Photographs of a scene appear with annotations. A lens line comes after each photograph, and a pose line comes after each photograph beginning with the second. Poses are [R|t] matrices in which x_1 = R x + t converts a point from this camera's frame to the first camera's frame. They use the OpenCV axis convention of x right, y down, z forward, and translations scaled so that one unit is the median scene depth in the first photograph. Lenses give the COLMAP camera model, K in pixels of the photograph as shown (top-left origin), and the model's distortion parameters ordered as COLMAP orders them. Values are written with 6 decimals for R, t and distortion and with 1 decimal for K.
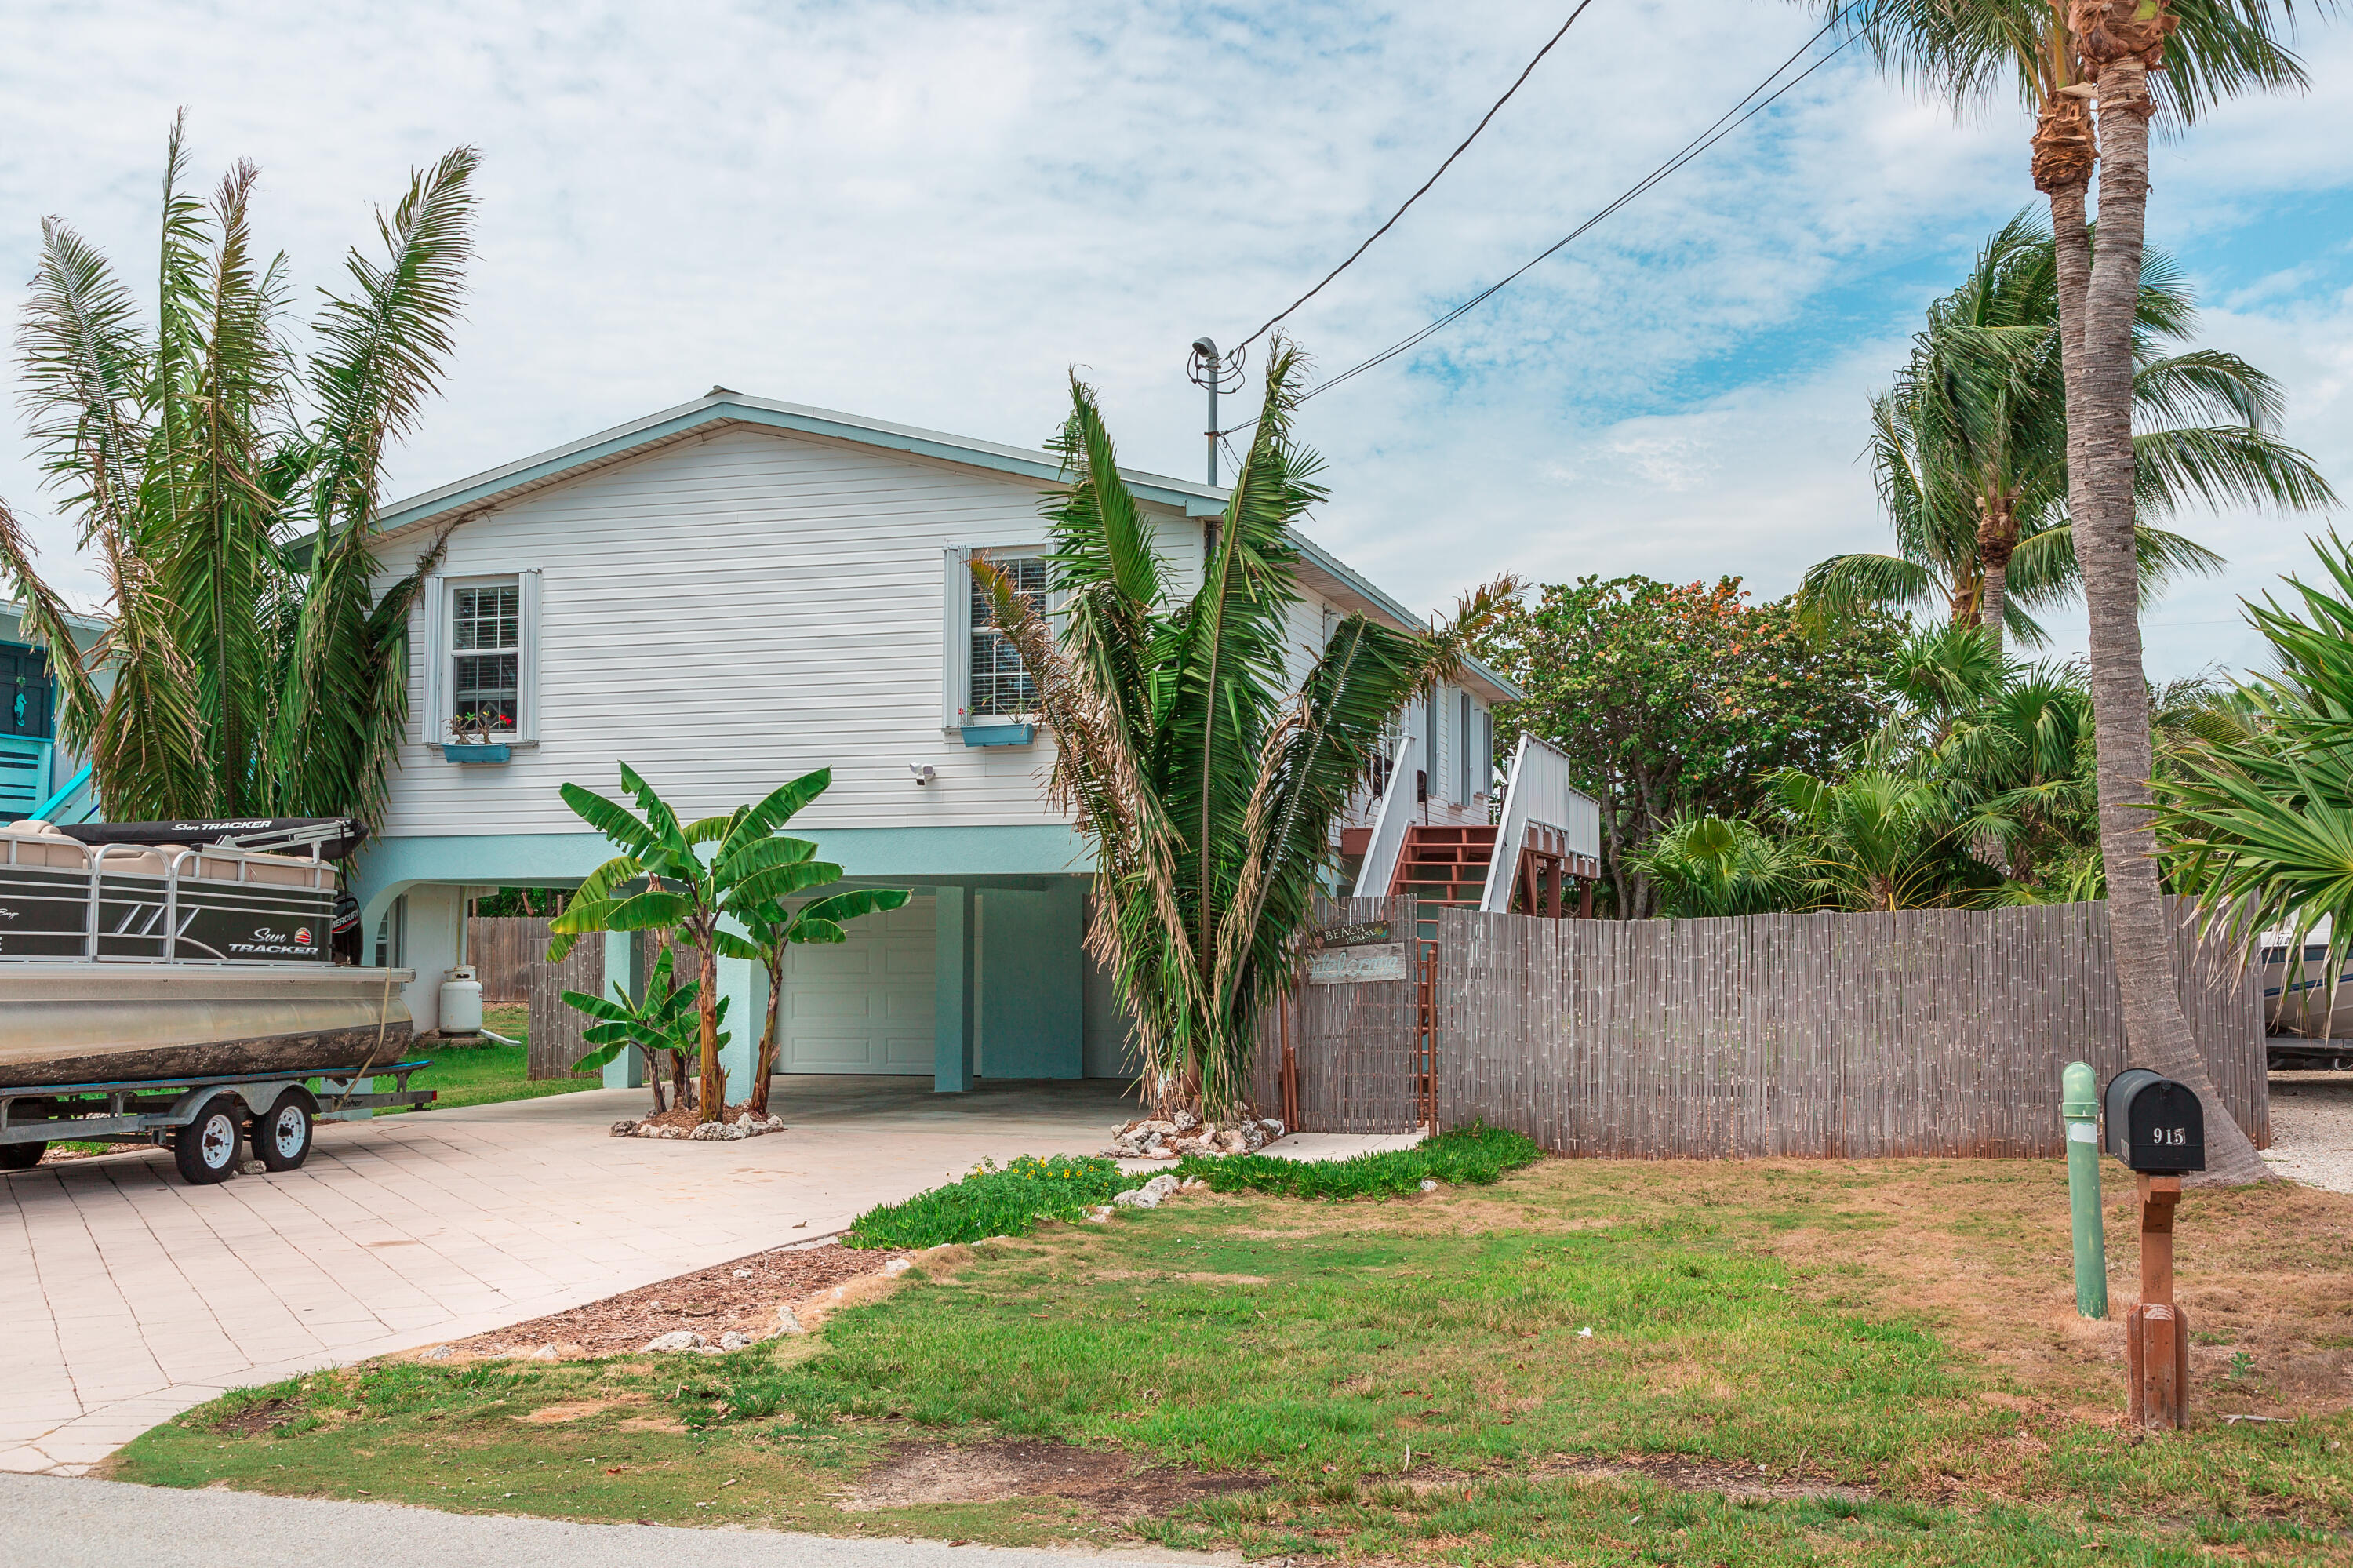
lens RADIAL K [[2323.8, 0, 1183.7], [0, 2323.8, 786.3], [0, 0, 1]] dist [0.020357, 0.019302]
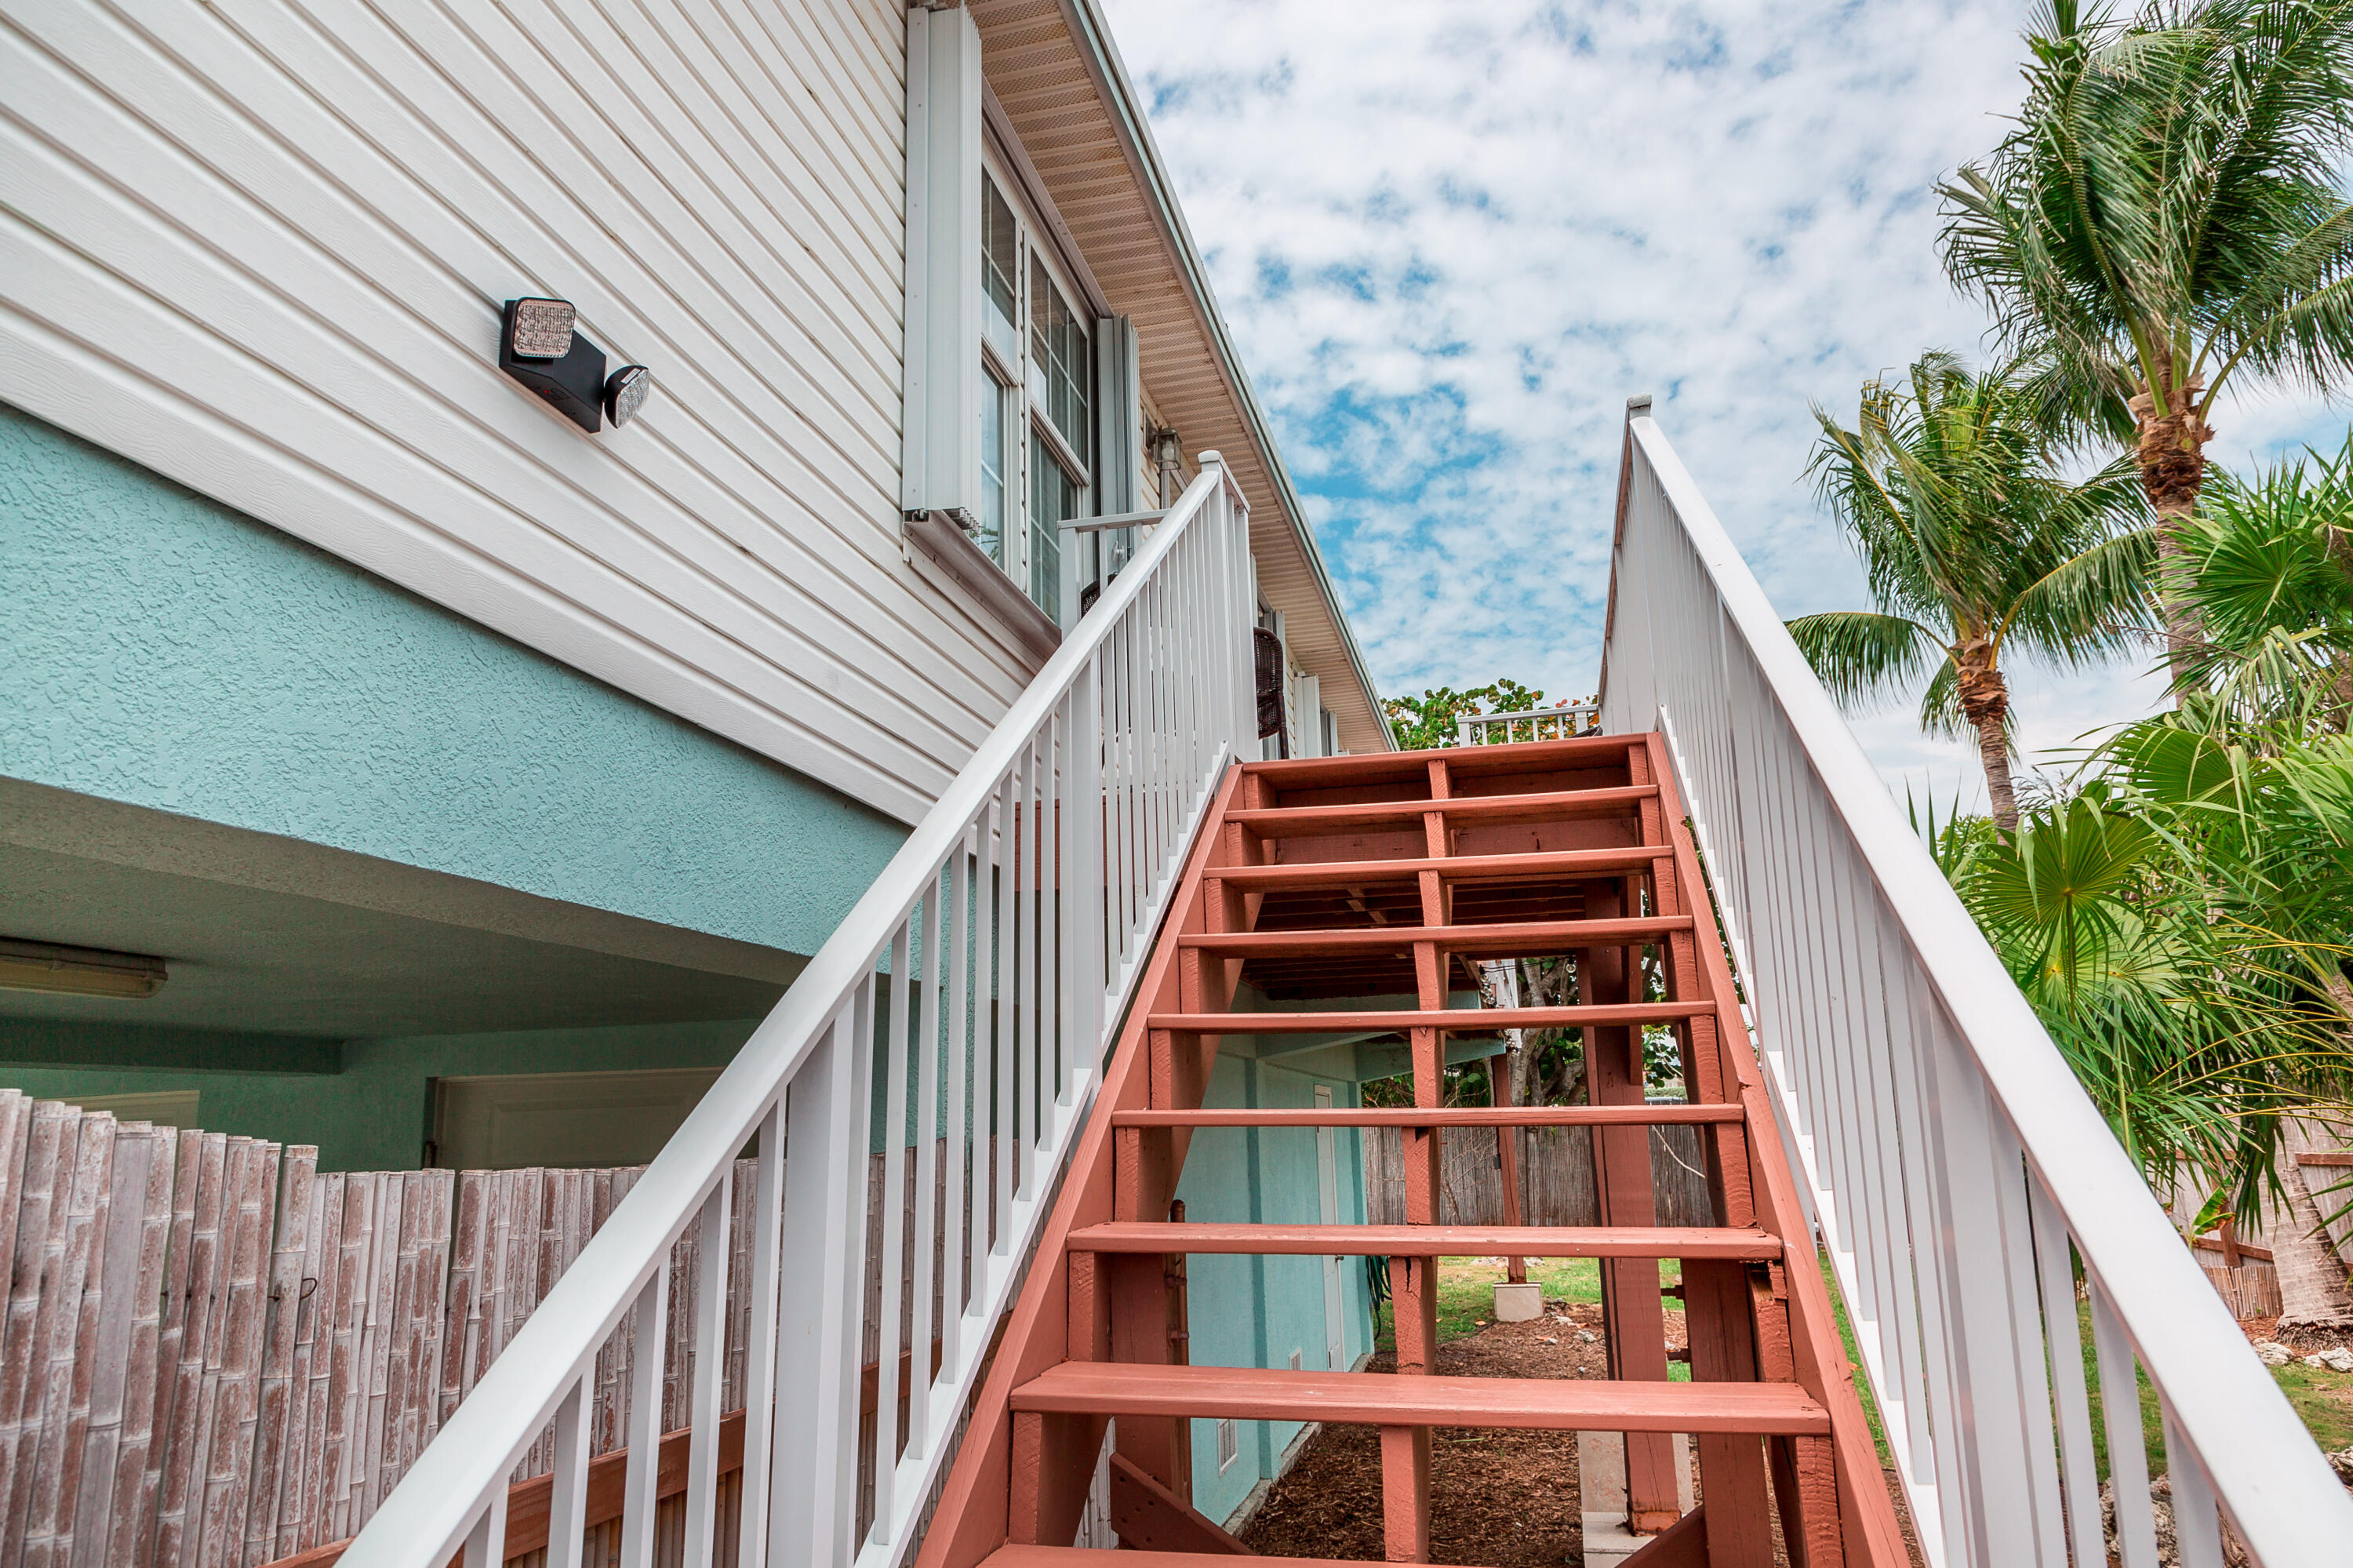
lens RADIAL K [[1608.8, 0, 1180.8], [0, 1608.8, 777.3], [0, 0, 1]] dist [0.036583, 0.000182]
pose [[0.997501, -0.012041, 0.069622, 0.089825], [0.022671, 0.987813, -0.153987, 0.054918], [-0.066919, 0.155181, 0.985617, 0.935254]]
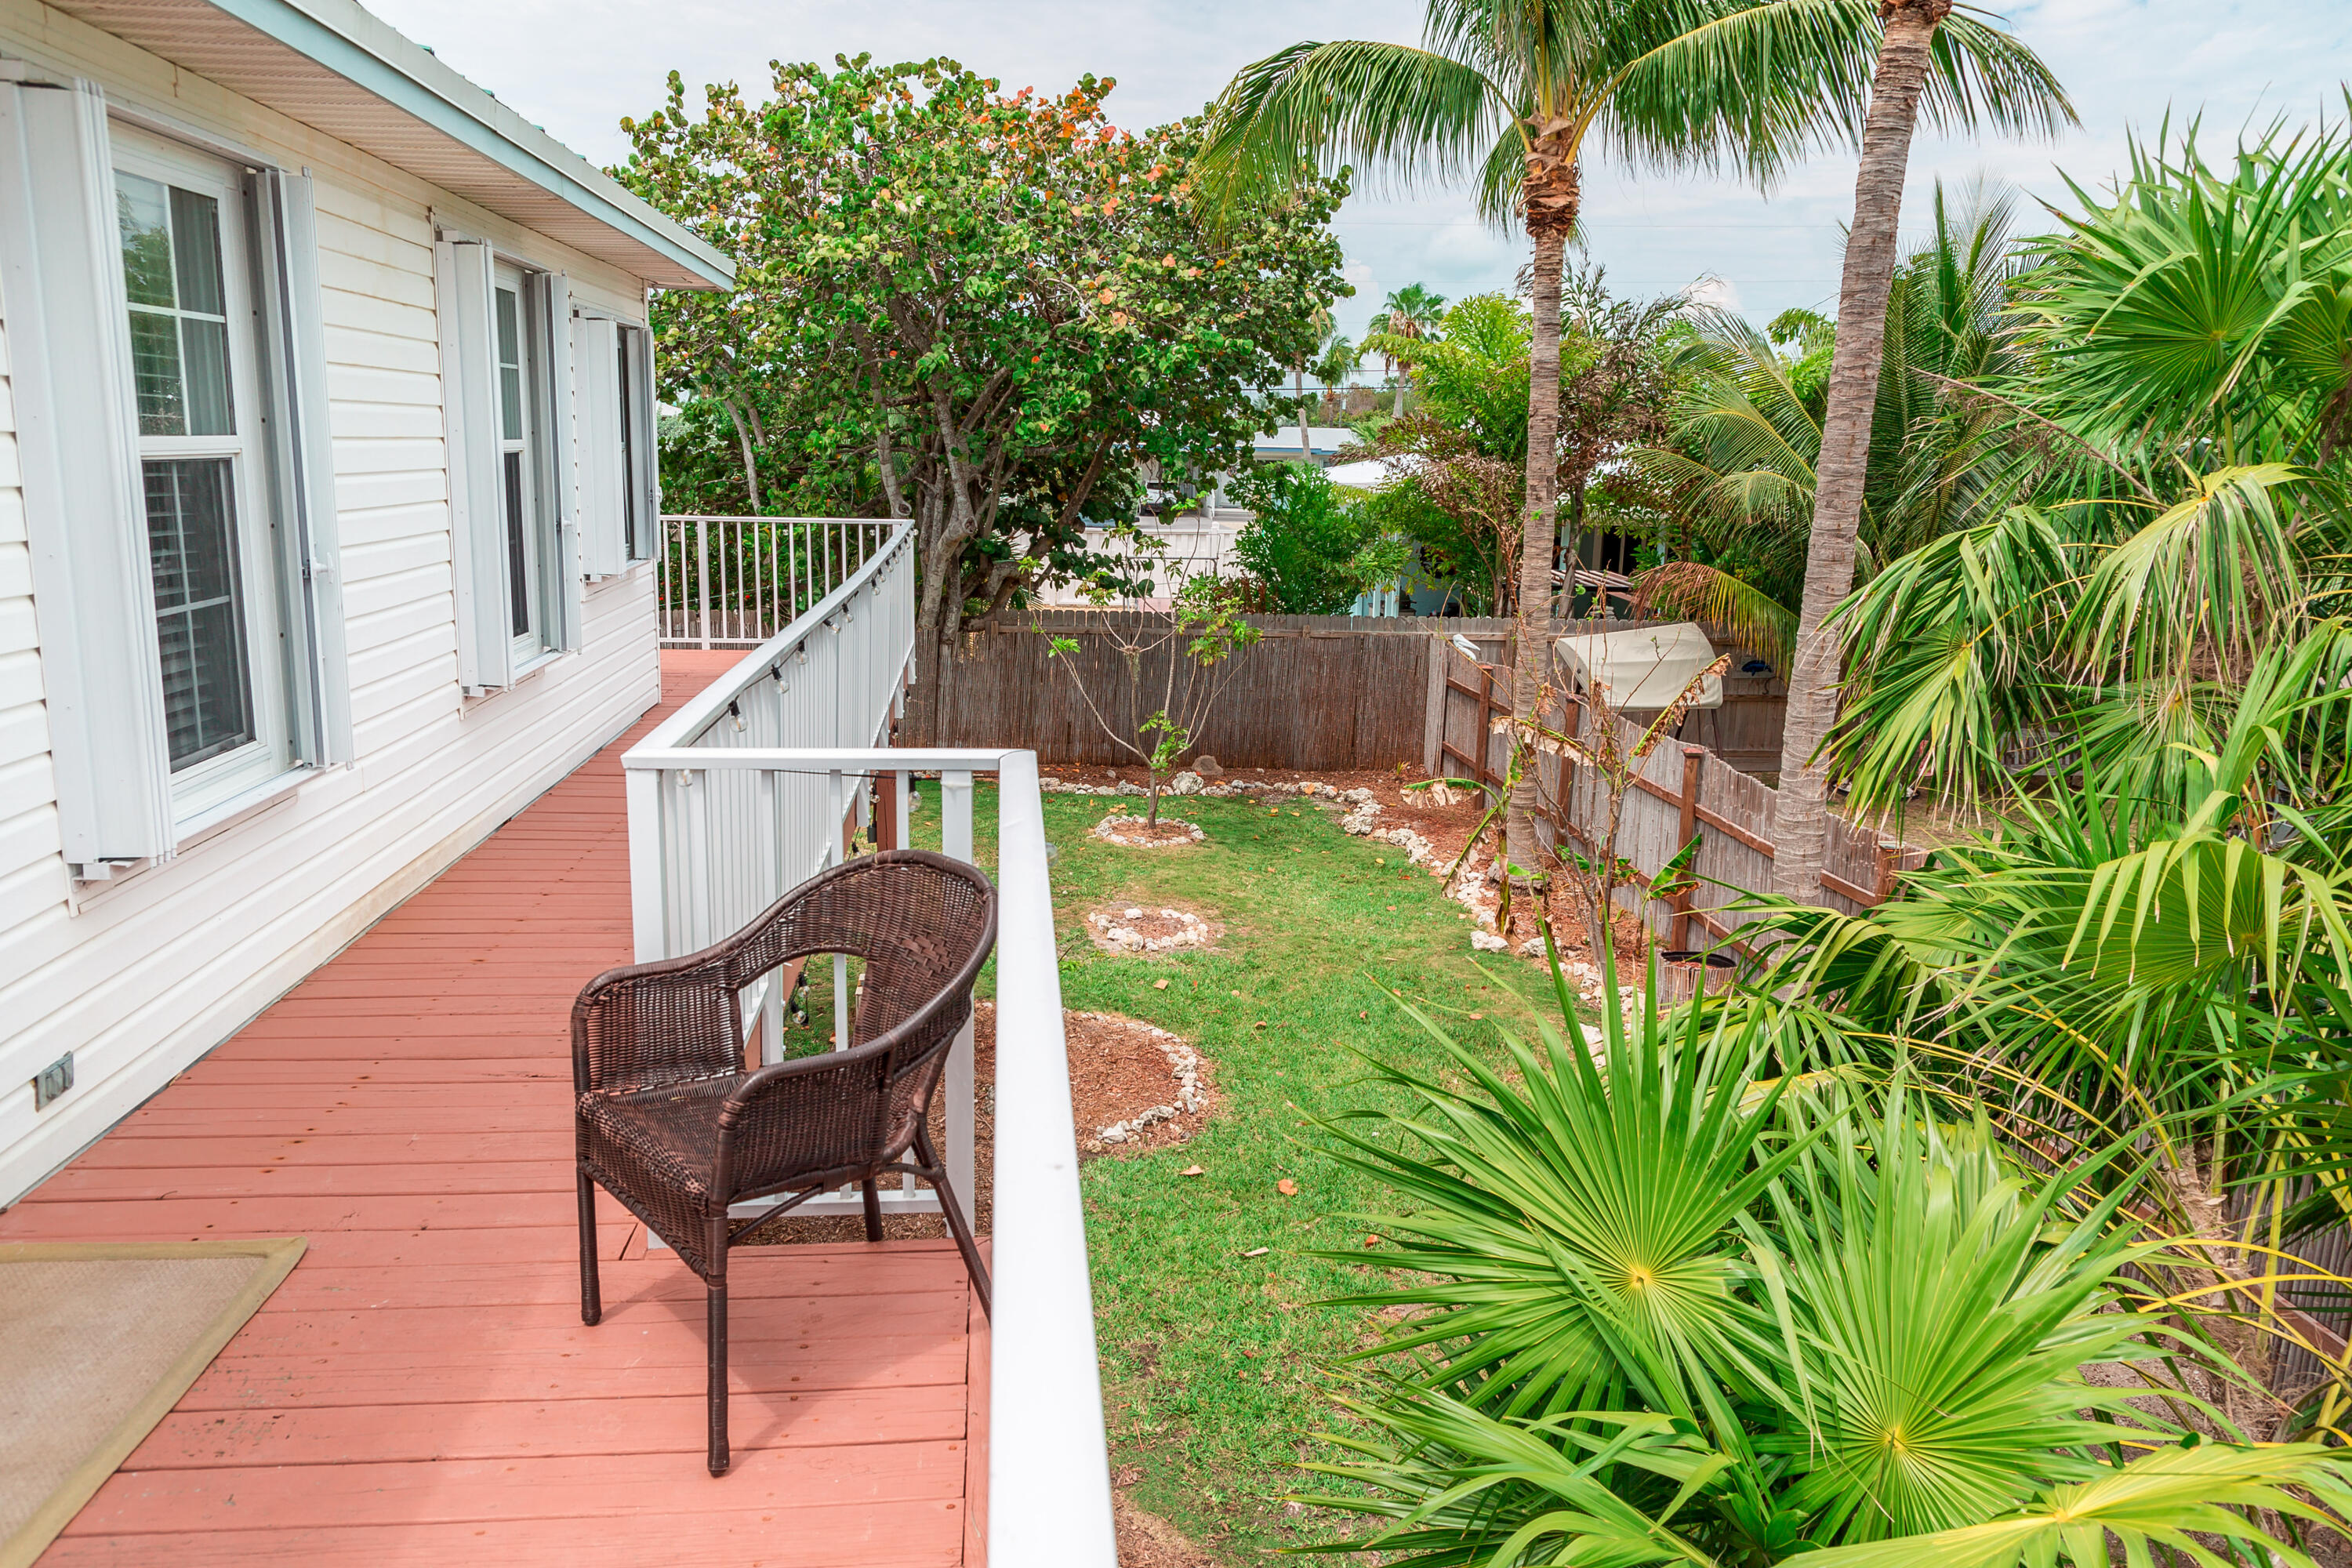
lens RADIAL K [[1637.2, 0, 1176.0], [0, 1637.2, 784.0], [0, 0, 1]] dist [-0.009314, -0.002323]
pose [[0.922893, -0.057127, 0.380796, 0.171702], [-0.049158, 0.963362, 0.263661, -0.054898], [-0.381906, -0.262050, 0.886272, 1.167875]]
